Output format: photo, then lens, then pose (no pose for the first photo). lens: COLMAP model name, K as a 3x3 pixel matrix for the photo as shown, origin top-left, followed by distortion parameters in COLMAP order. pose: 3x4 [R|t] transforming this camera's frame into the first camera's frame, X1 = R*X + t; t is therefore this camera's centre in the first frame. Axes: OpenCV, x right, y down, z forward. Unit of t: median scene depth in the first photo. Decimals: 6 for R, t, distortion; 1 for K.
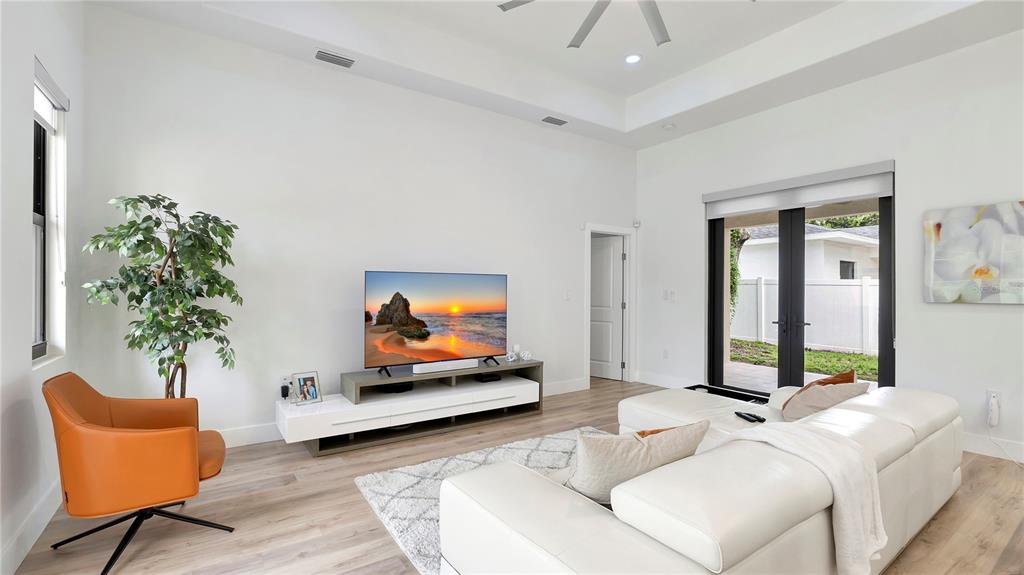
lens RADIAL K [[448.9, 0, 512.0], [0, 448.9, 287.5], [0, 0, 1]] dist [-0.001625, -0.000165]
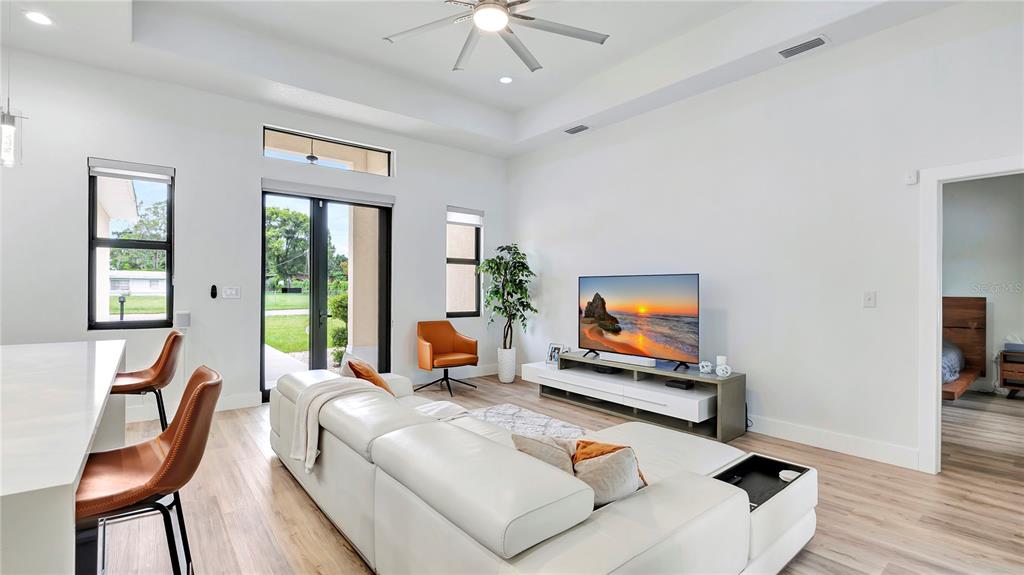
lens RADIAL K [[448.9, 0, 512.0], [0, 448.9, 287.5], [0, 0, 1]] dist [-0.001625, -0.000165]
pose [[0.094134, -0.008327, -0.995525, 0.946775], [-0.004506, 0.999951, -0.008790, 0.006735], [0.995549, 0.005313, 0.094092, 0.616786]]
